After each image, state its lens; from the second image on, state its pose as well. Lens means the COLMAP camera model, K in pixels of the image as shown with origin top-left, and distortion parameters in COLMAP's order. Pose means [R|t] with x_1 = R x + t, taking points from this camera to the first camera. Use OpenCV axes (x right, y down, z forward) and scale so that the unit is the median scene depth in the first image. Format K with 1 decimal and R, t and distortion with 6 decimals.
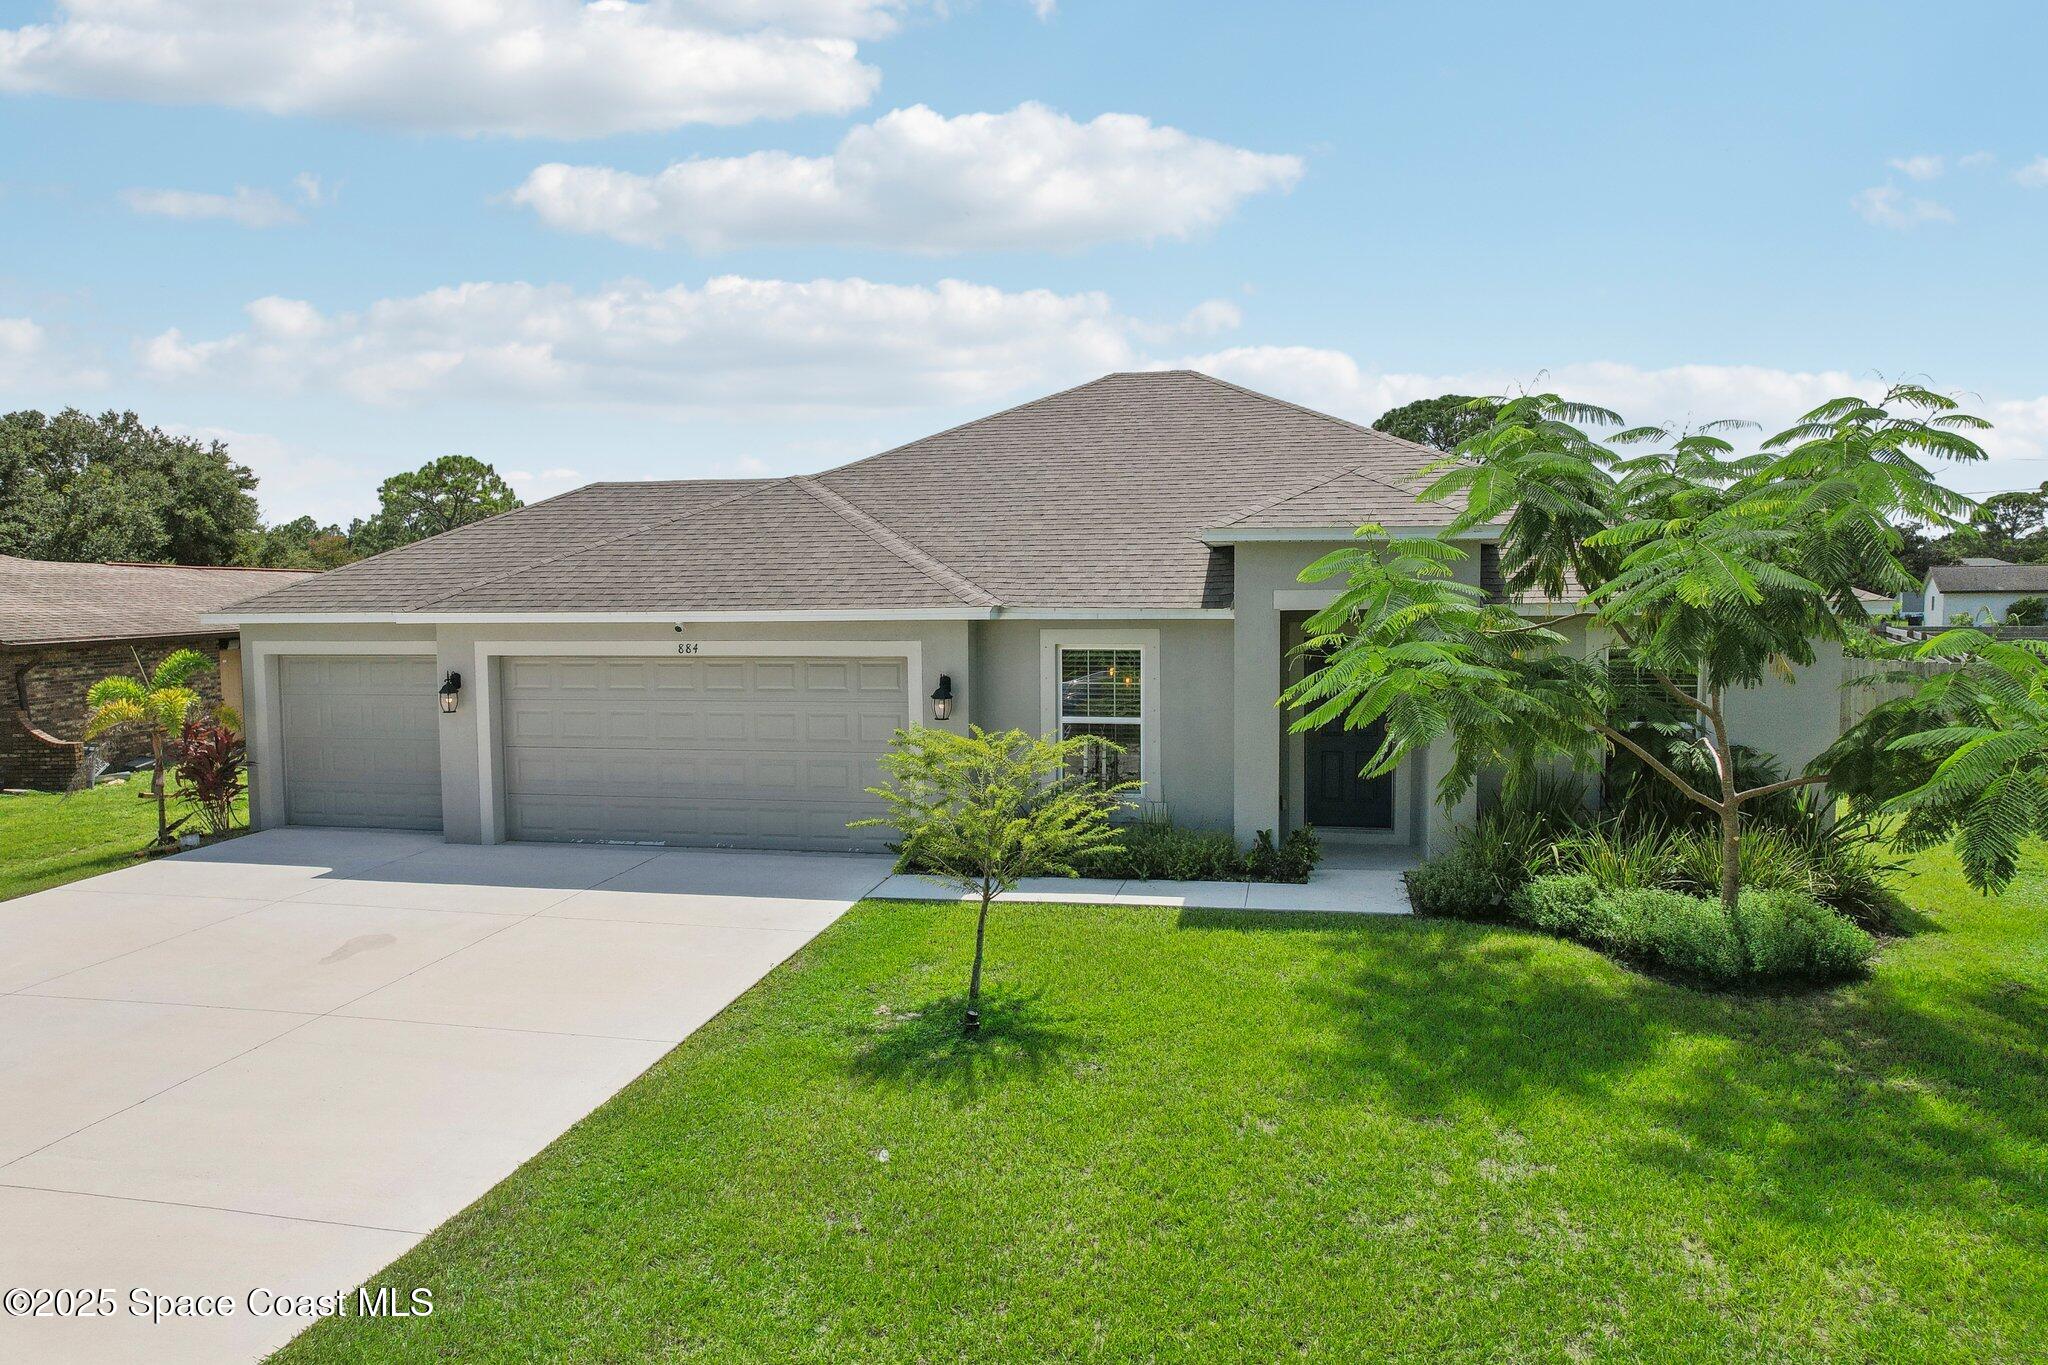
lens RADIAL K [[1306.4, 0, 1060.3], [0, 1306.4, 639.3], [0, 0, 1]] dist [-0.034862, 0.034686]
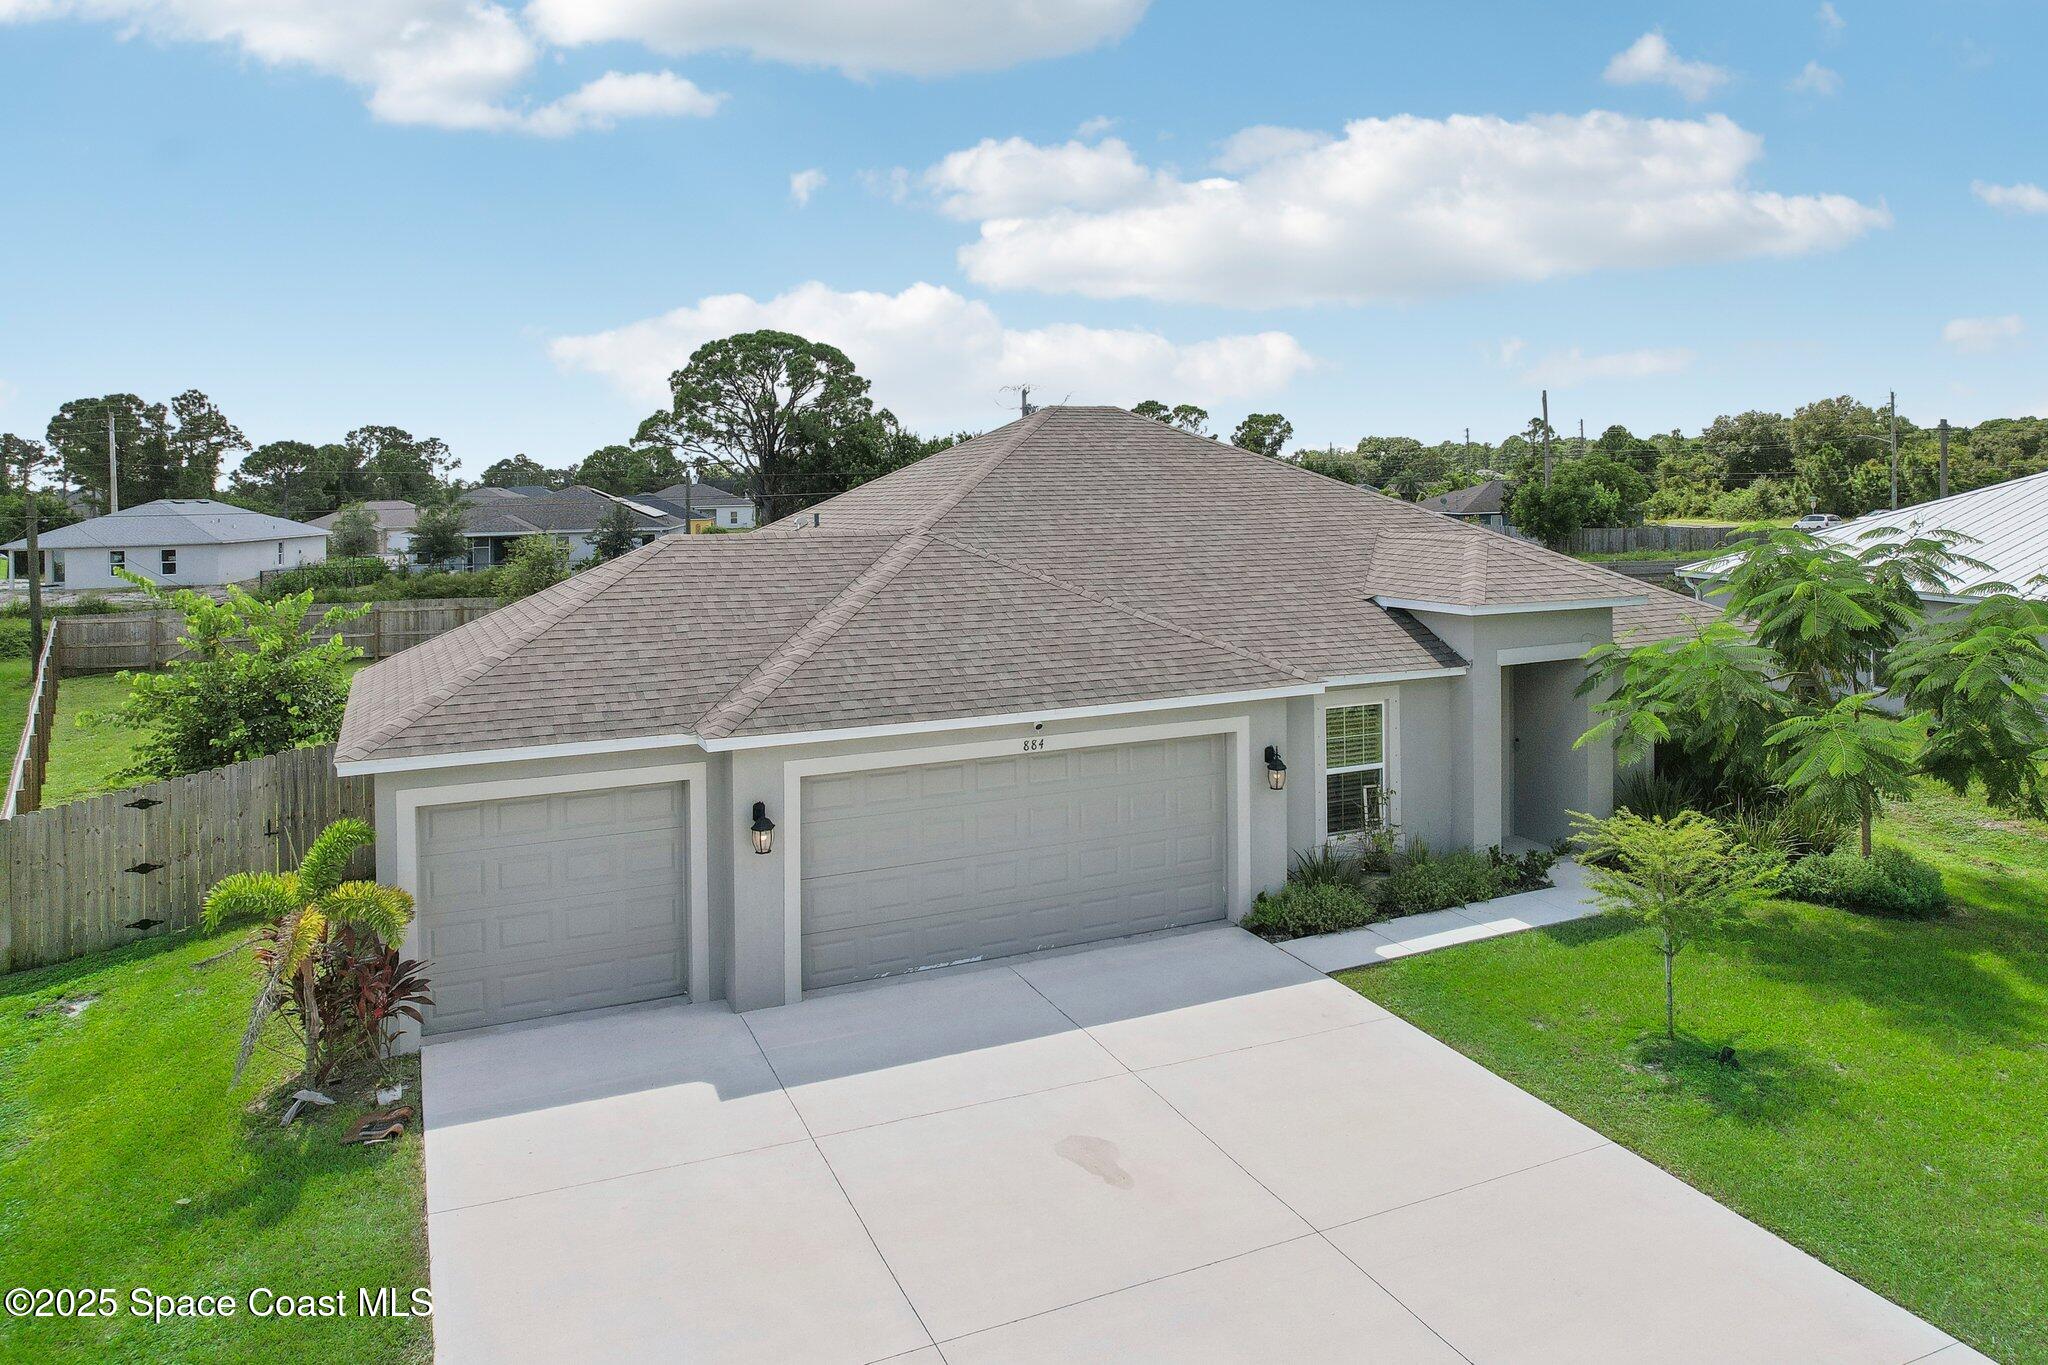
lens RADIAL K [[1359.3, 0, 1028.4], [0, 1359.3, 442.8], [0, 0, 1]] dist [-0.022405, 0.002637]
pose [[0.808360, 0.015879, 0.588474, -0.878639], [0.024909, 0.997818, -0.061140, -0.153064], [-0.588161, 0.064082, 0.806201, 0.189720]]
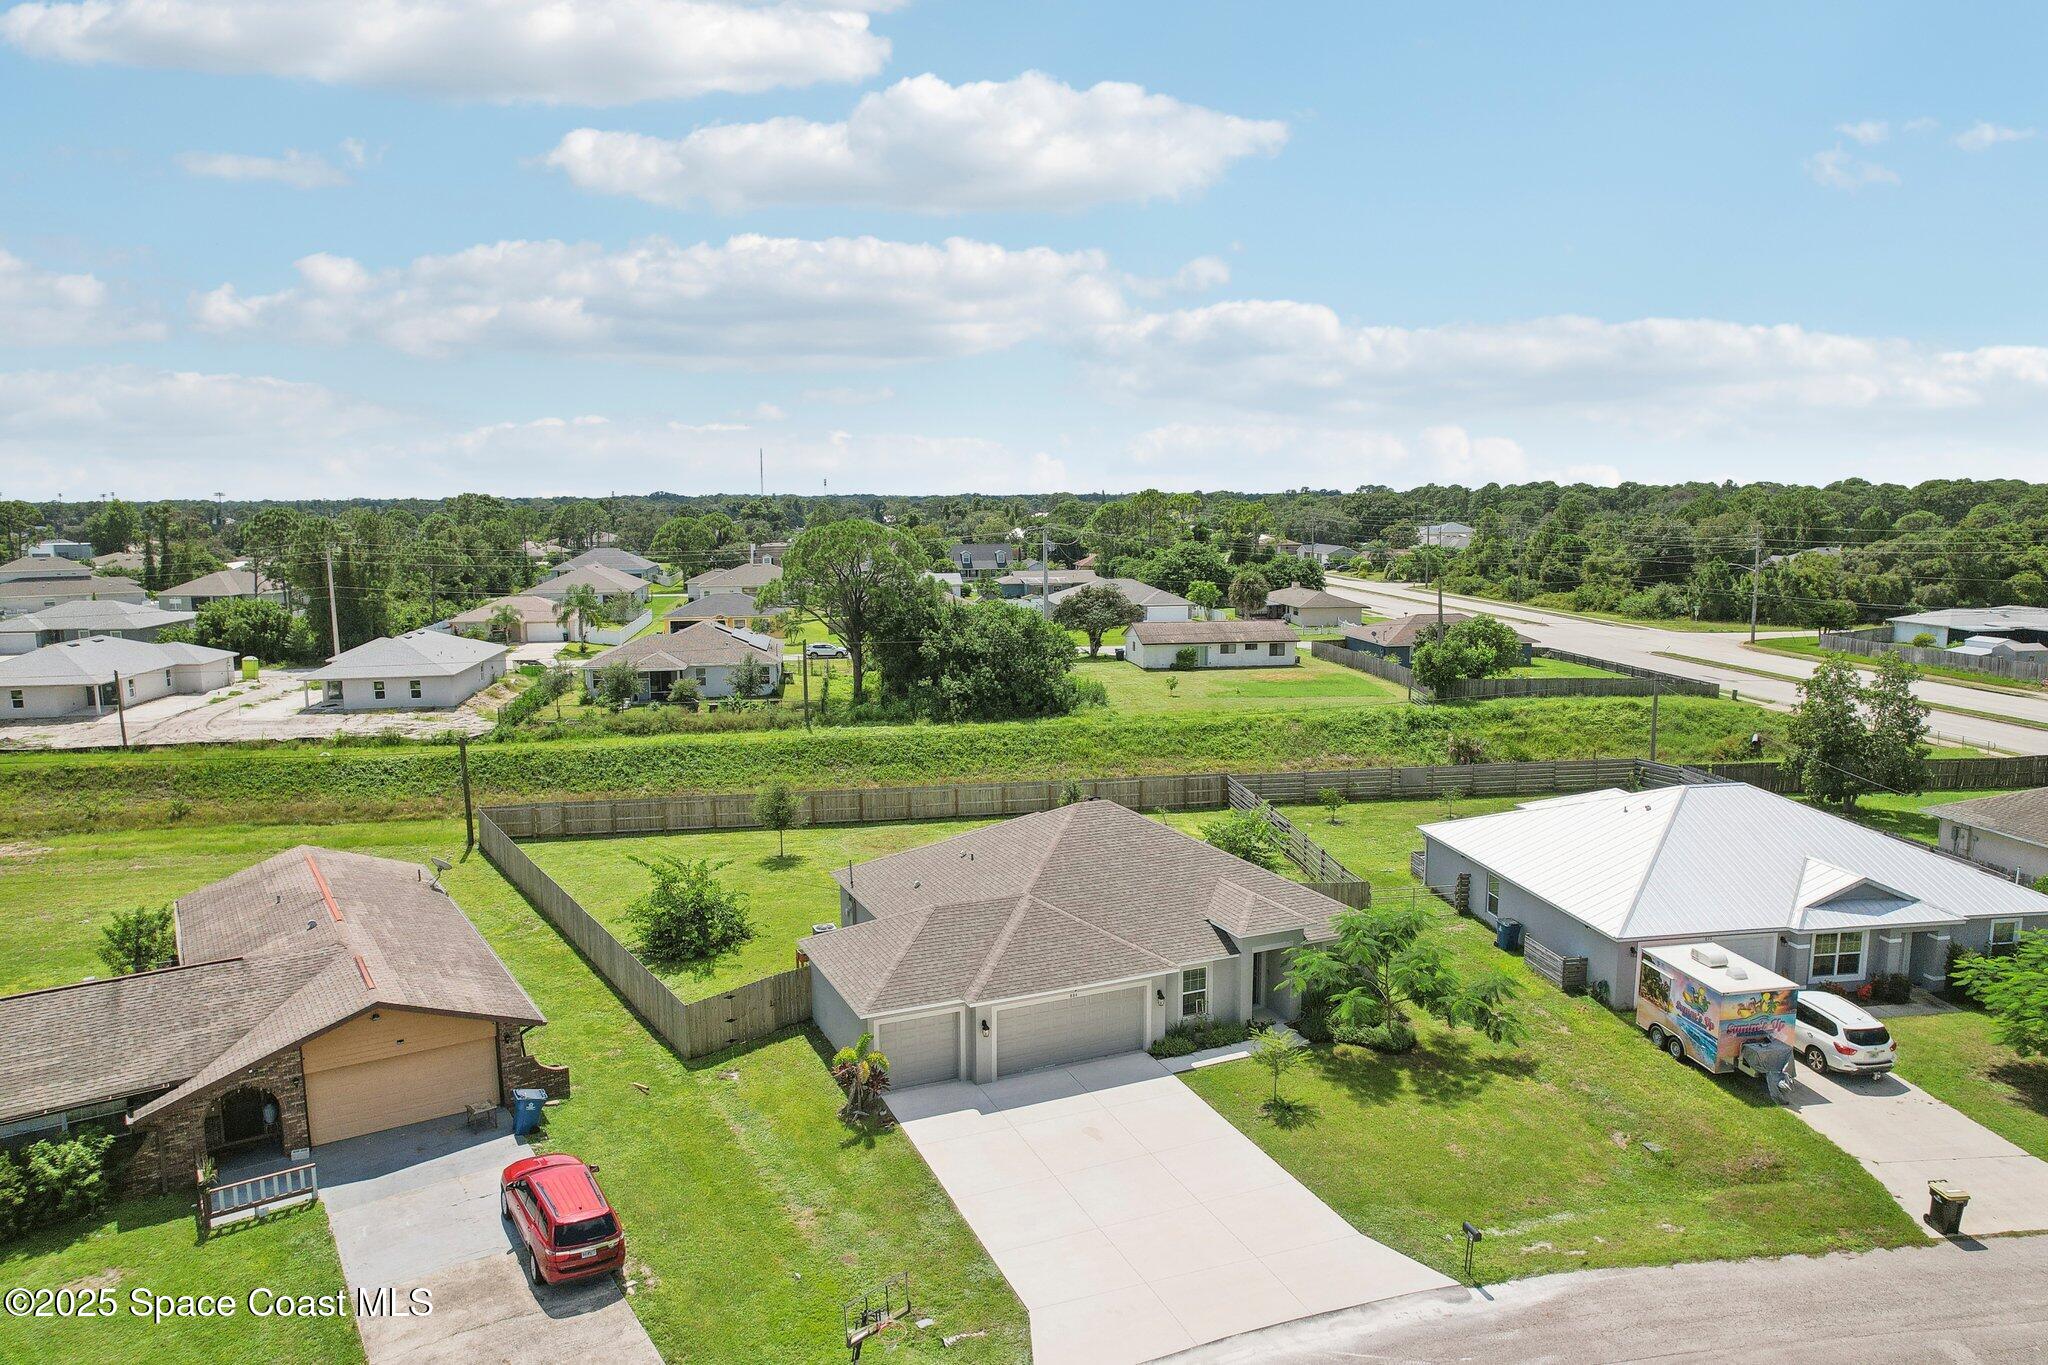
lens RADIAL K [[1309.9, 0, 1000.0], [0, 1309.9, 633.1], [0, 0, 1]] dist [-0.090409, 0.081480]
pose [[0.826210, -0.056465, 0.560525, -1.908095], [0.015143, 0.996831, 0.078095, -0.972006], [-0.563158, -0.056035, 0.824447, -1.126894]]
